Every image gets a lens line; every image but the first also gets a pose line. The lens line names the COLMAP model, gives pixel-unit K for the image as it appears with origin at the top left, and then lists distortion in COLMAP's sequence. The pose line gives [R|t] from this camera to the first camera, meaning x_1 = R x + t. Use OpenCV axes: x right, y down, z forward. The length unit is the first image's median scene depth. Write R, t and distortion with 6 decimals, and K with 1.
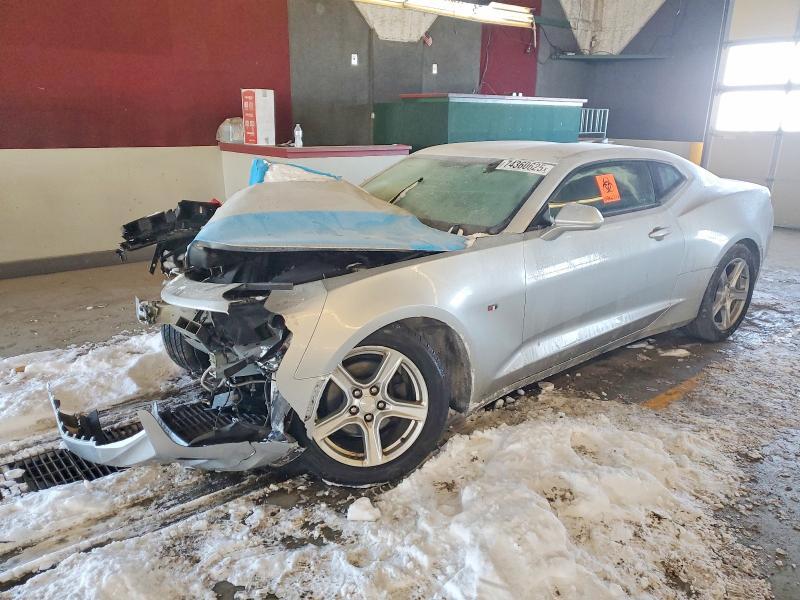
lens RADIAL K [[625.5, 0, 400.0], [0, 625.5, 300.0], [0, 0, 1]] dist [0.010352, 0.006868]
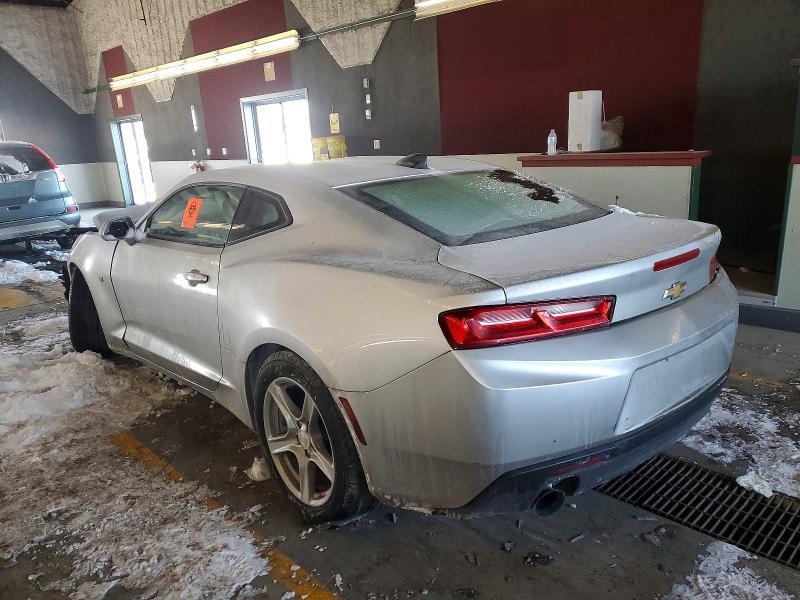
lens RADIAL K [[625.5, 0, 400.0], [0, 625.5, 300.0], [0, 0, 1]] dist [0.010352, 0.006868]
pose [[0.058957, 0.235016, -0.970202, 0.757878], [-0.220878, 0.950874, 0.216912, -0.193314], [0.973518, 0.201508, 0.107971, 0.733482]]
